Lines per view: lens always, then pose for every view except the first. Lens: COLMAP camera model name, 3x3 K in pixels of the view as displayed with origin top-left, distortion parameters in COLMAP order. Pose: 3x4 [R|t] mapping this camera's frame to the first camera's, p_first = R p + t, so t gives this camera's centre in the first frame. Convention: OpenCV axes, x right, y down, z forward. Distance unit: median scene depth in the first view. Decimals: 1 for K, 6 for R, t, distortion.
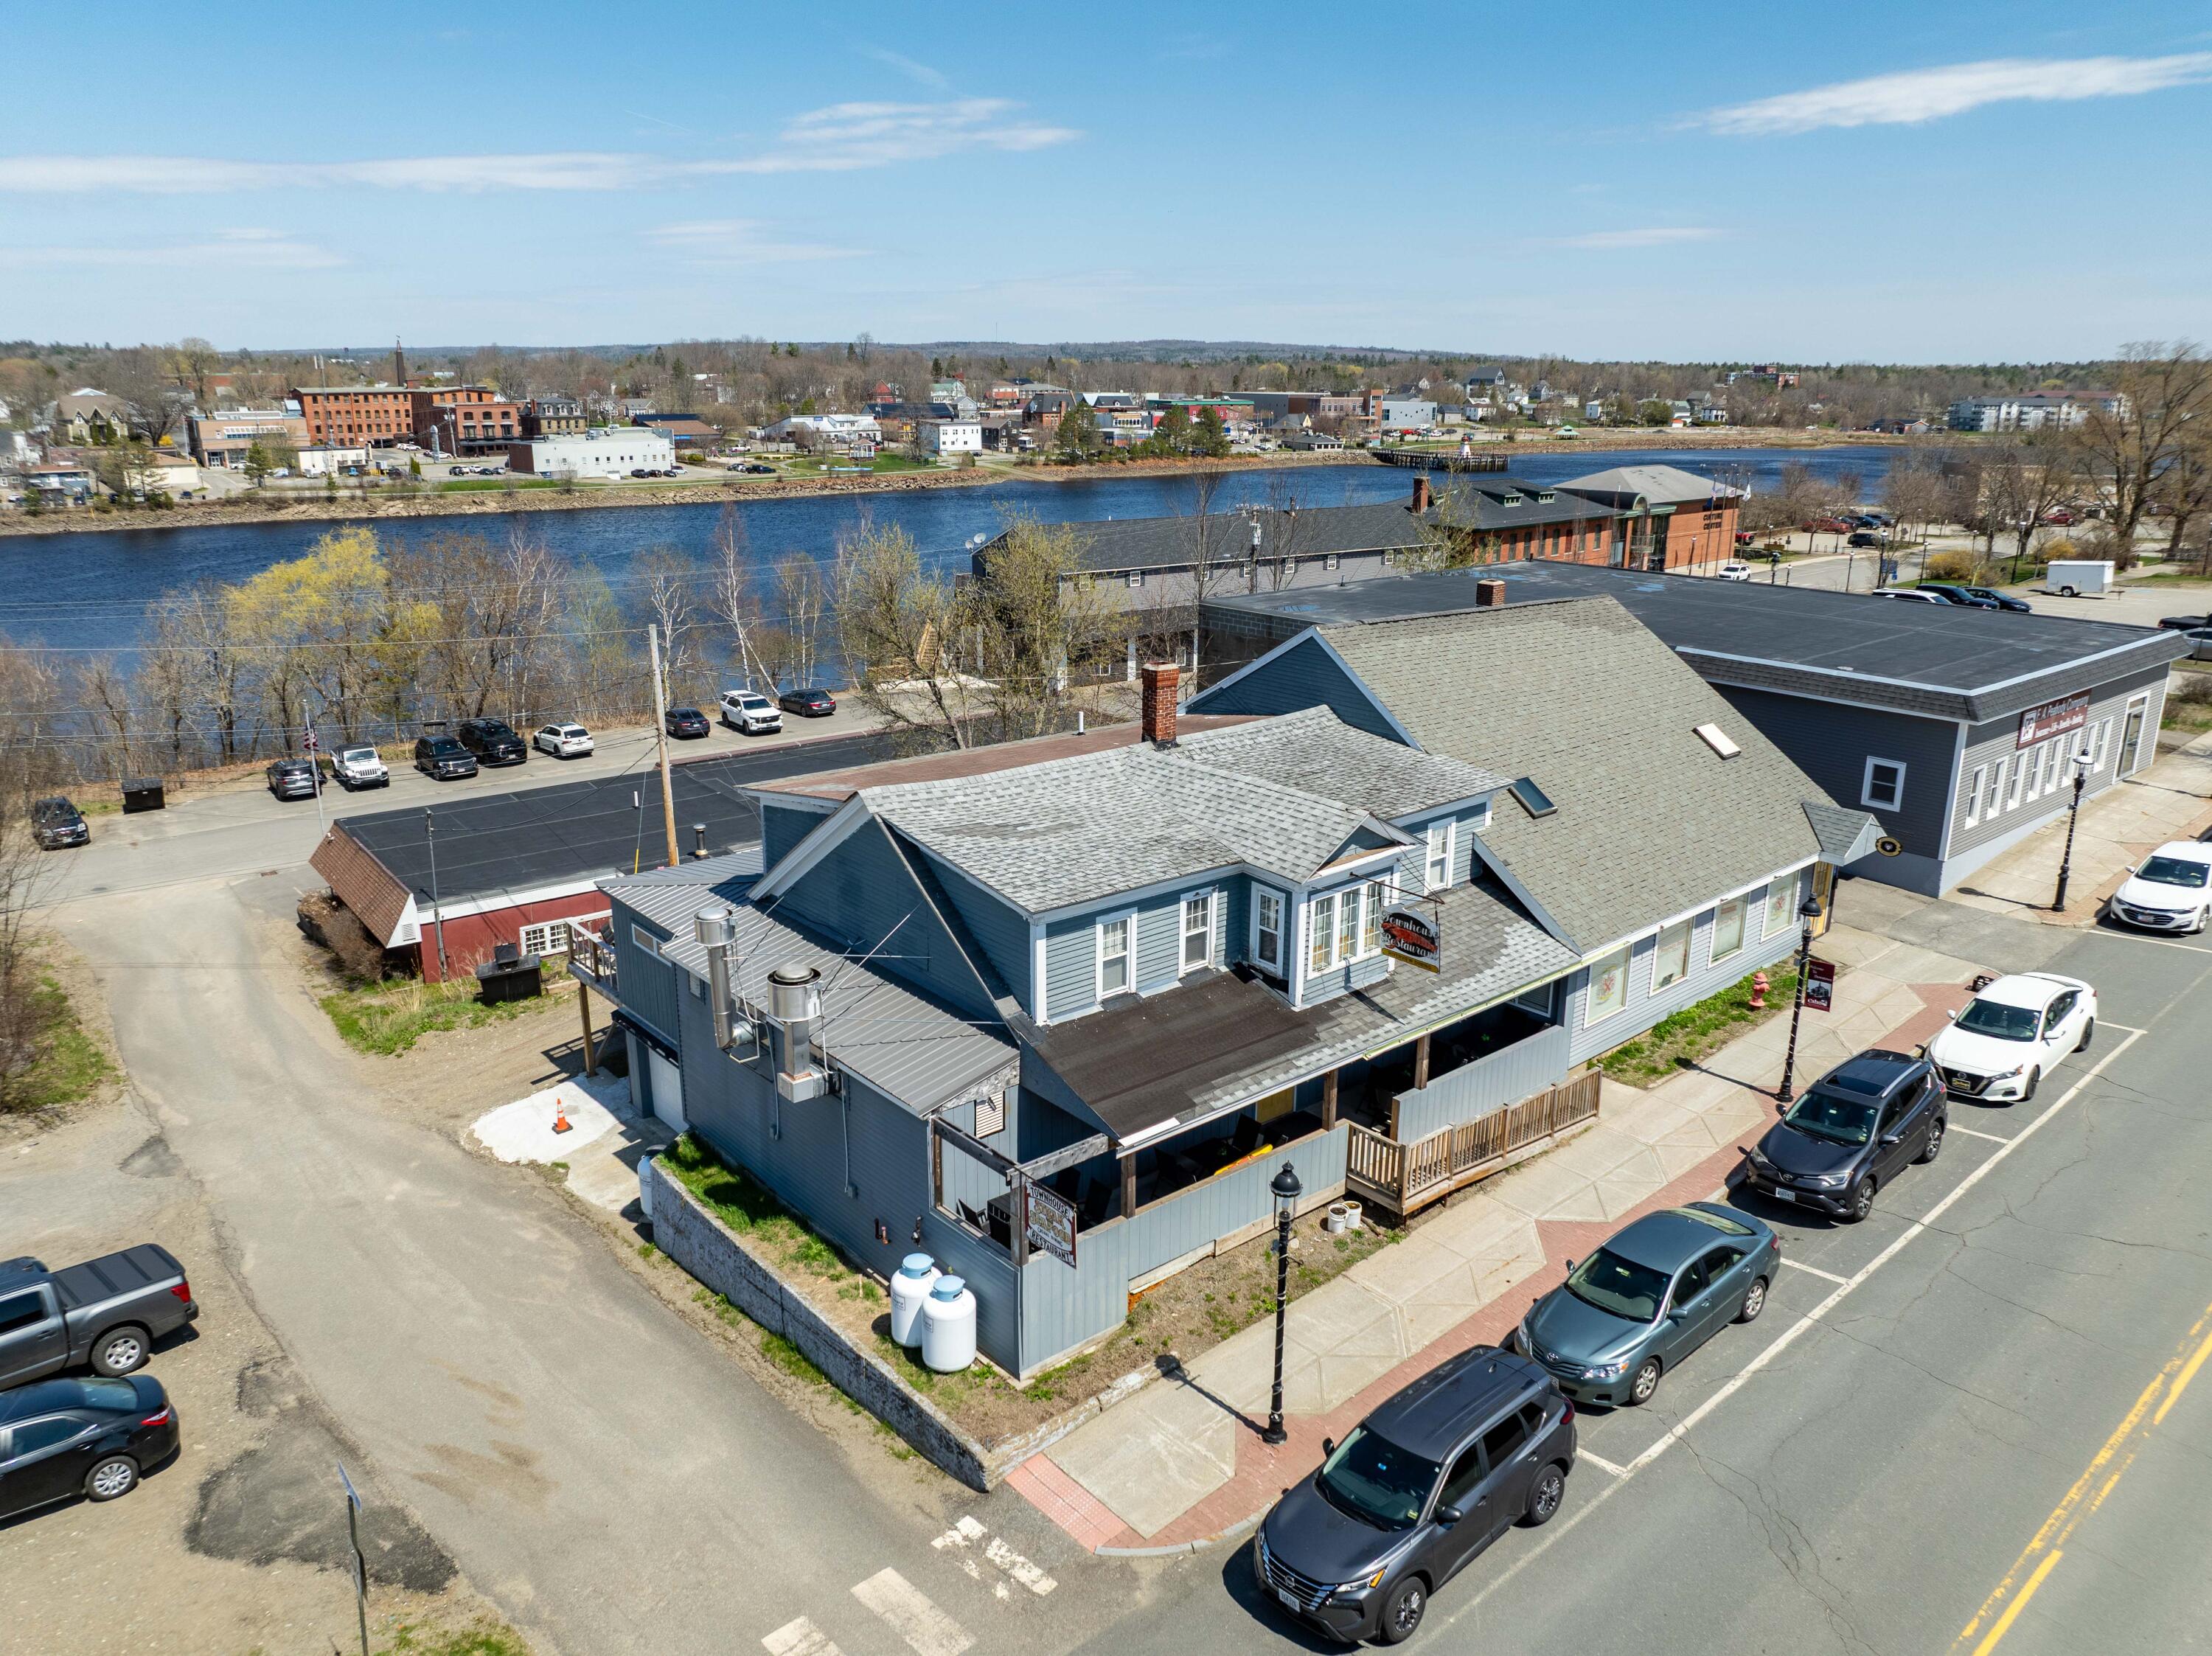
lens RADIAL K [[1555.1, 0, 1106.0], [0, 1555.1, 828.0], [0, 0, 1]] dist [-0.042500, 0.010920]
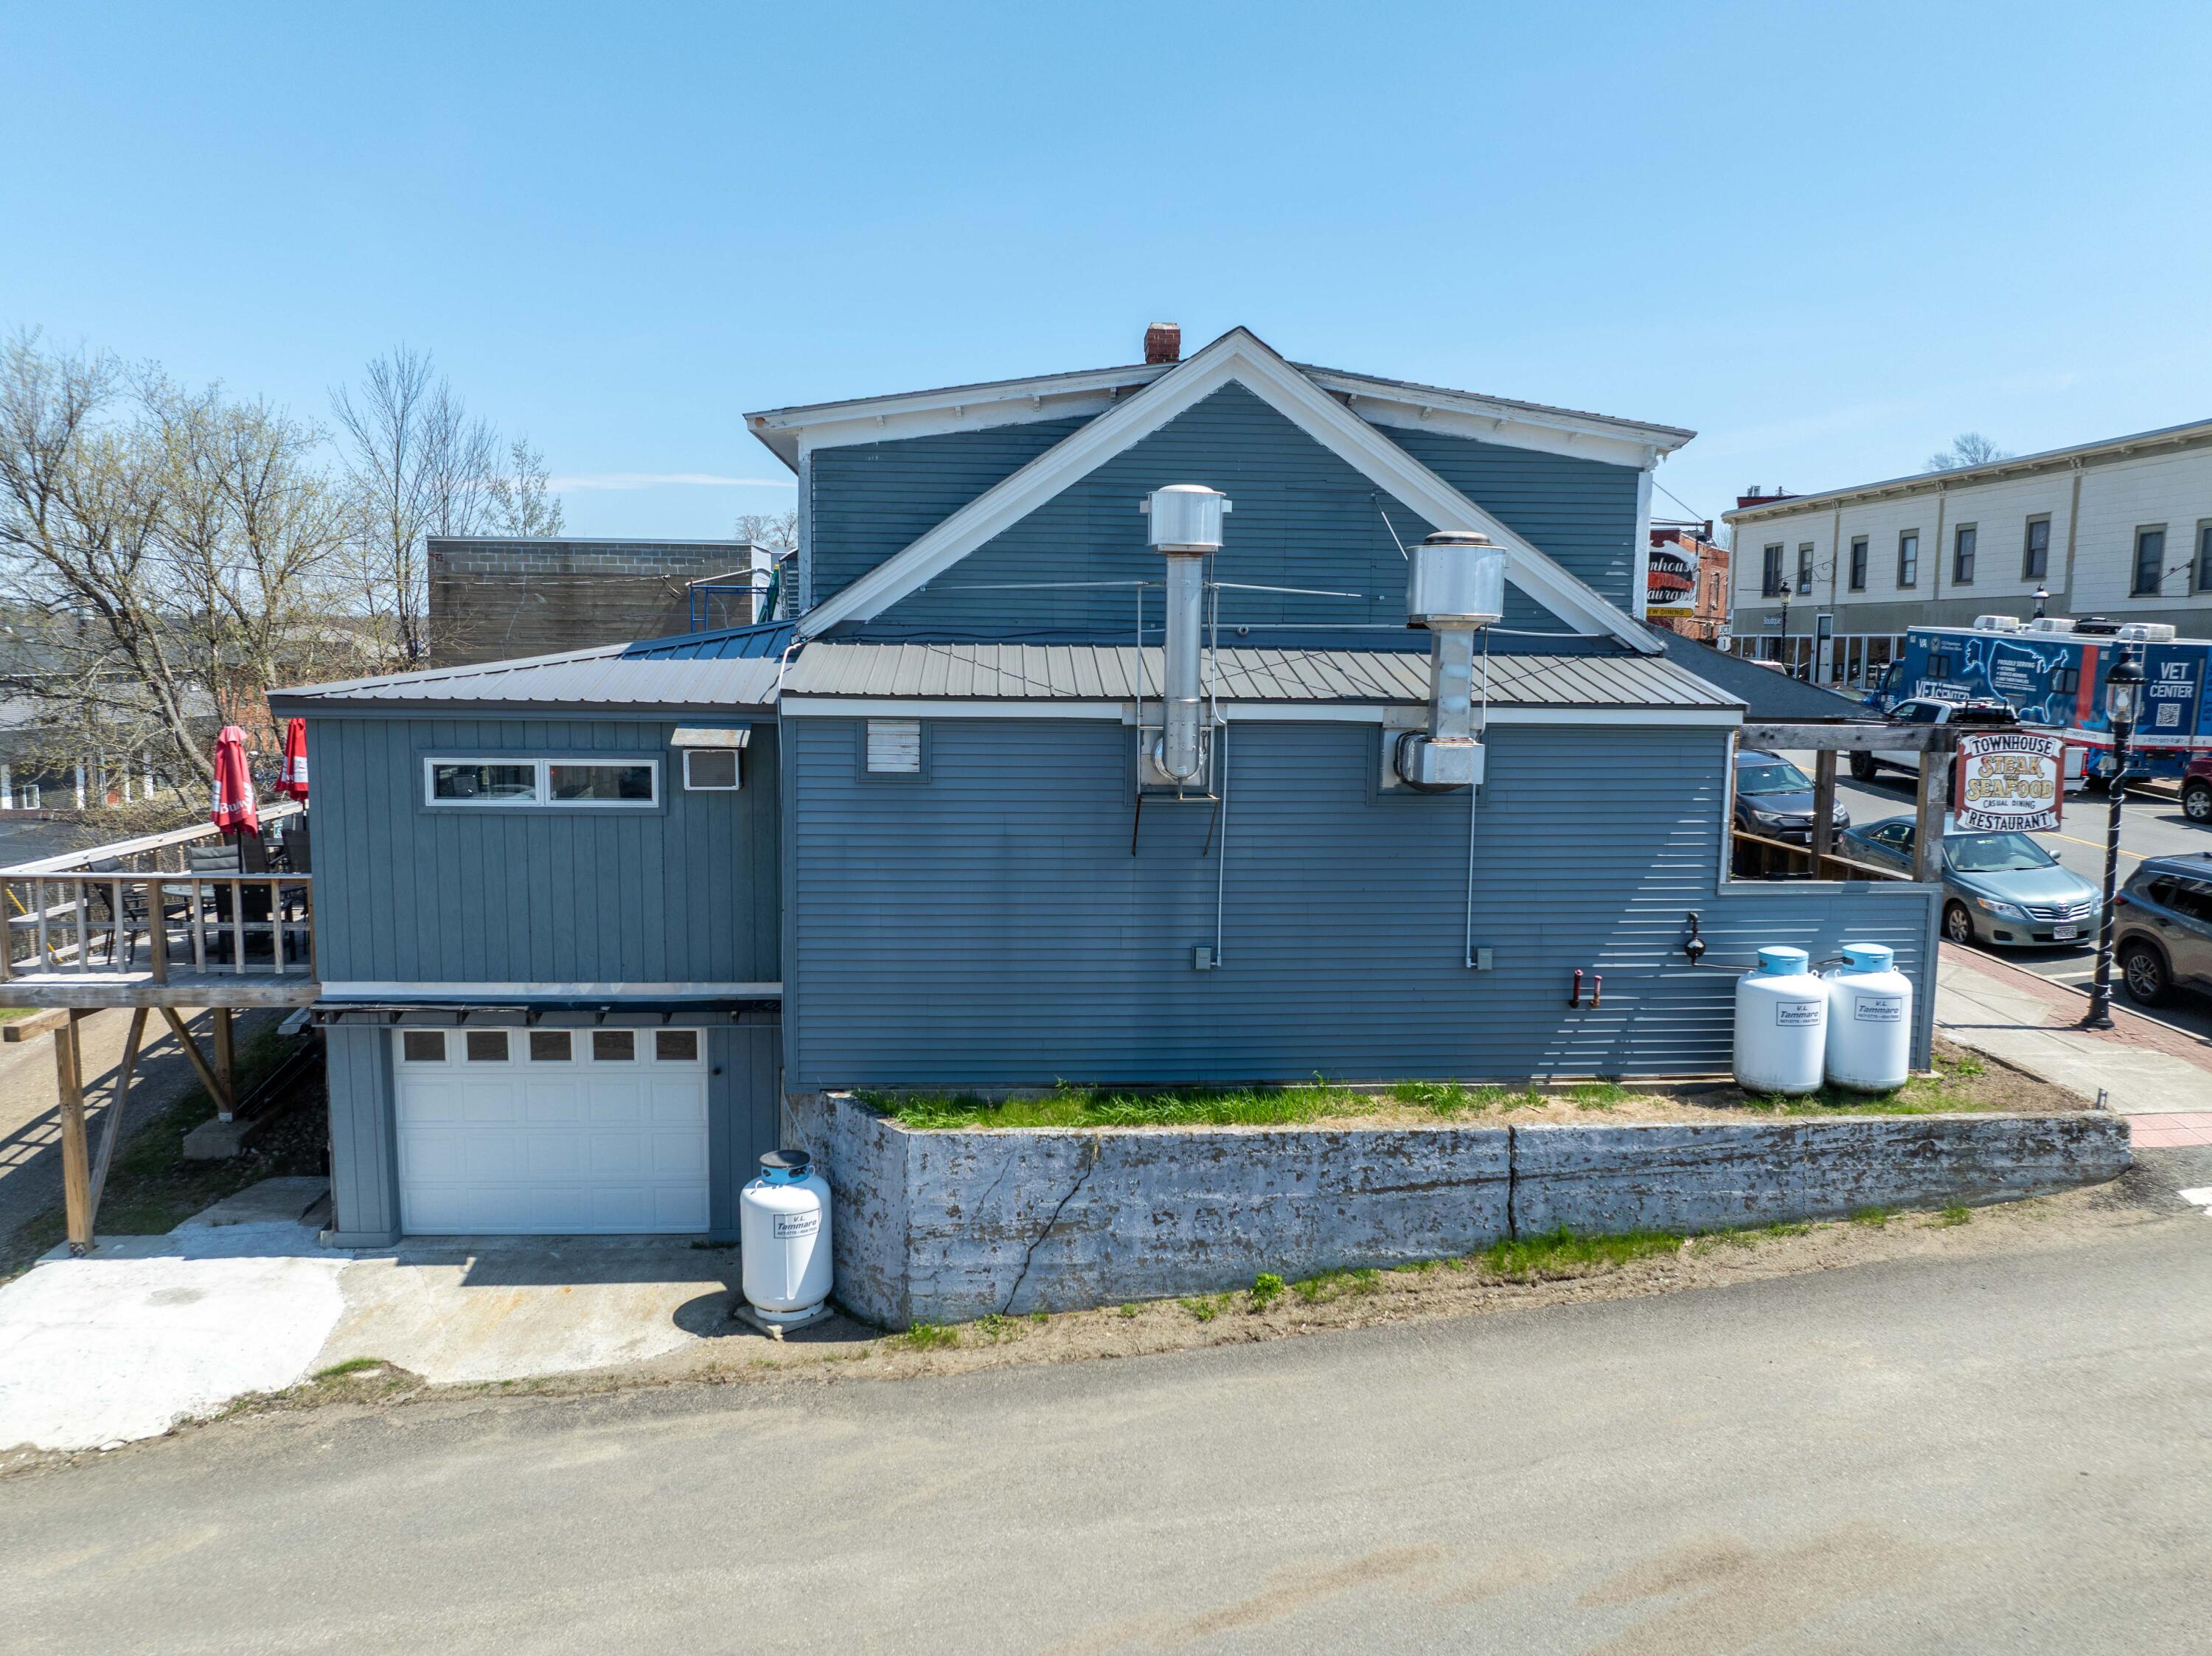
lens RADIAL K [[1555.1, 0, 1106.0], [0, 1555.1, 828.0], [0, 0, 1]] dist [-0.042500, 0.010920]
pose [[0.597143, -0.088142, 0.797278, -0.346705], [0.214781, 0.975220, -0.053052, 0.093390], [-0.772845, 0.202920, 0.601277, 0.373958]]
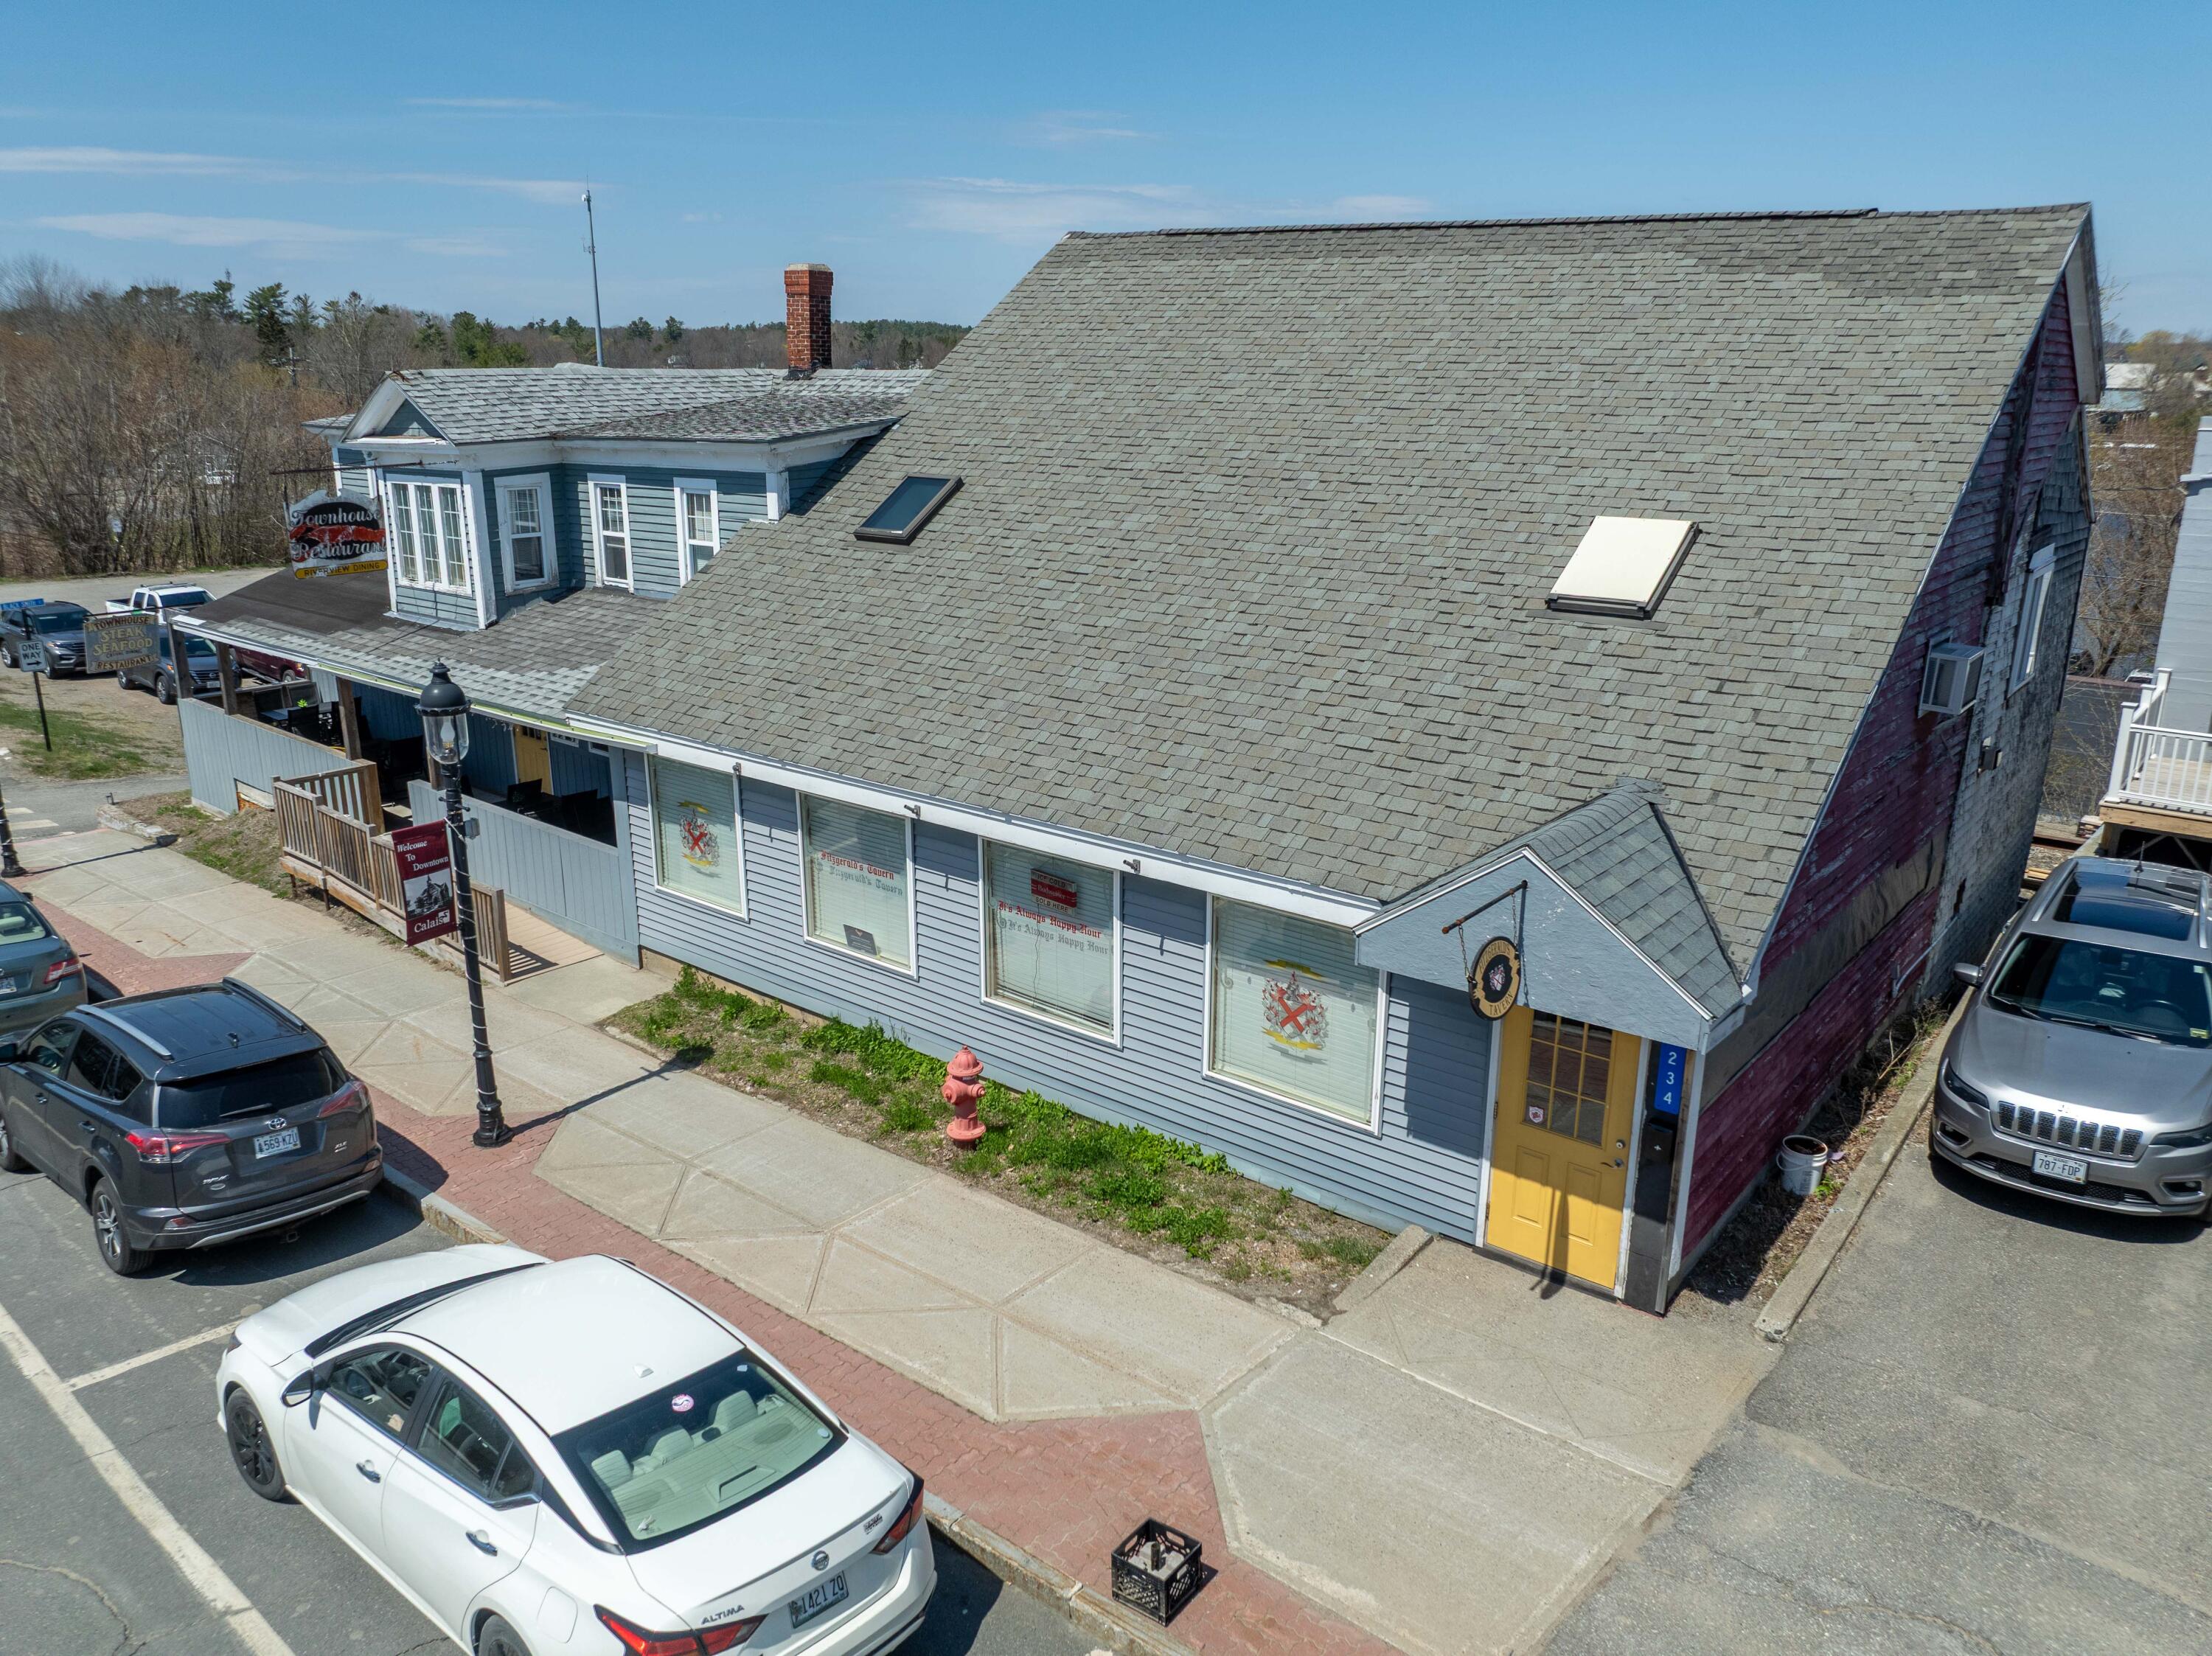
lens RADIAL K [[1555.1, 0, 1106.0], [0, 1555.1, 828.0], [0, 0, 1]] dist [-0.042500, 0.010920]
pose [[0.156559, 0.269293, -0.950248, 0.509108], [-0.275522, 0.935826, 0.219812, -0.032335], [0.948460, 0.227400, 0.220708, 0.616123]]
